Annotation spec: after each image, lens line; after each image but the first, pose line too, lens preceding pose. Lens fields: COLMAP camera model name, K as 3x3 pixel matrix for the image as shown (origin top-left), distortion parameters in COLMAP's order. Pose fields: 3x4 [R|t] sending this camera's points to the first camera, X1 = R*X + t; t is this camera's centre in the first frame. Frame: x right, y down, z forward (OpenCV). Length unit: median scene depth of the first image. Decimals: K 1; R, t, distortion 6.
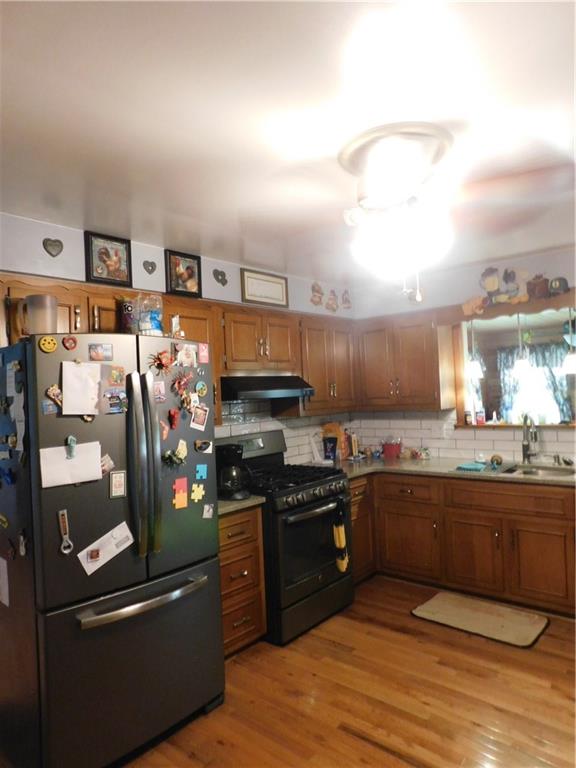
lens RADIAL K [[502.7, 0, 288.0], [0, 502.7, 384.0], [0, 0, 1]] dist [-0.134322, 0.001484]
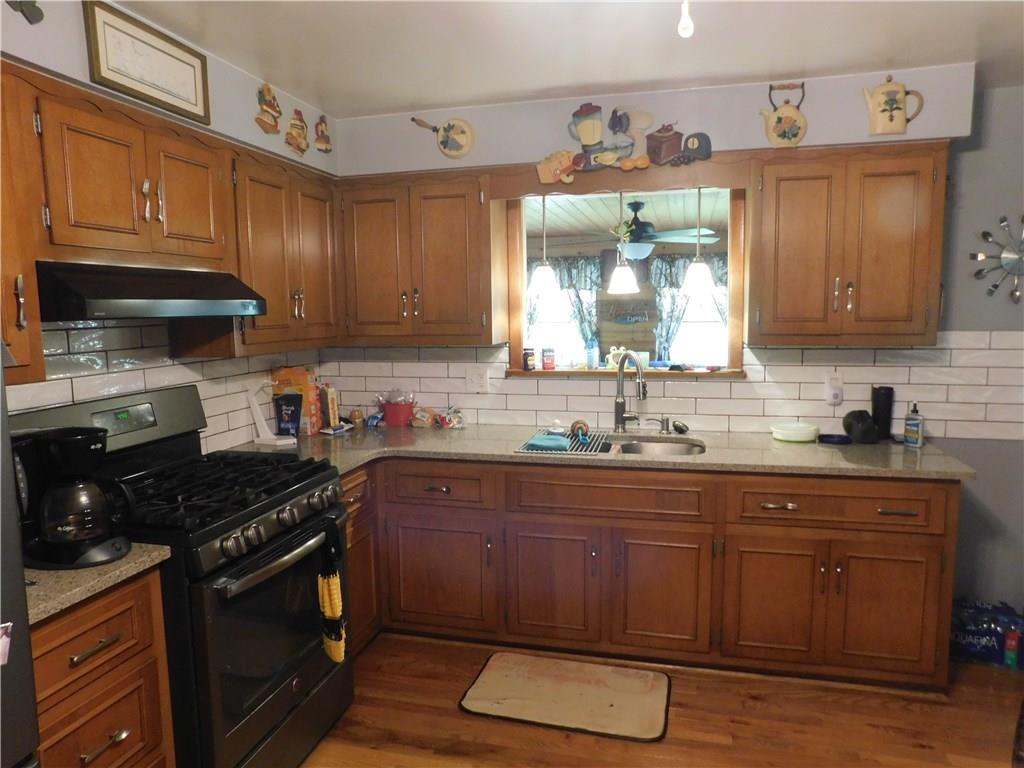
lens RADIAL K [[657.4, 0, 512.0], [0, 657.4, 384.0], [0, 0, 1]] dist [-0.082434, 0.062796]
pose [[0.886275, -0.020333, 0.462712, -0.030620], [-0.031866, 0.993992, 0.104714, 0.015921], [-0.462061, -0.107550, 0.880303, 0.315782]]
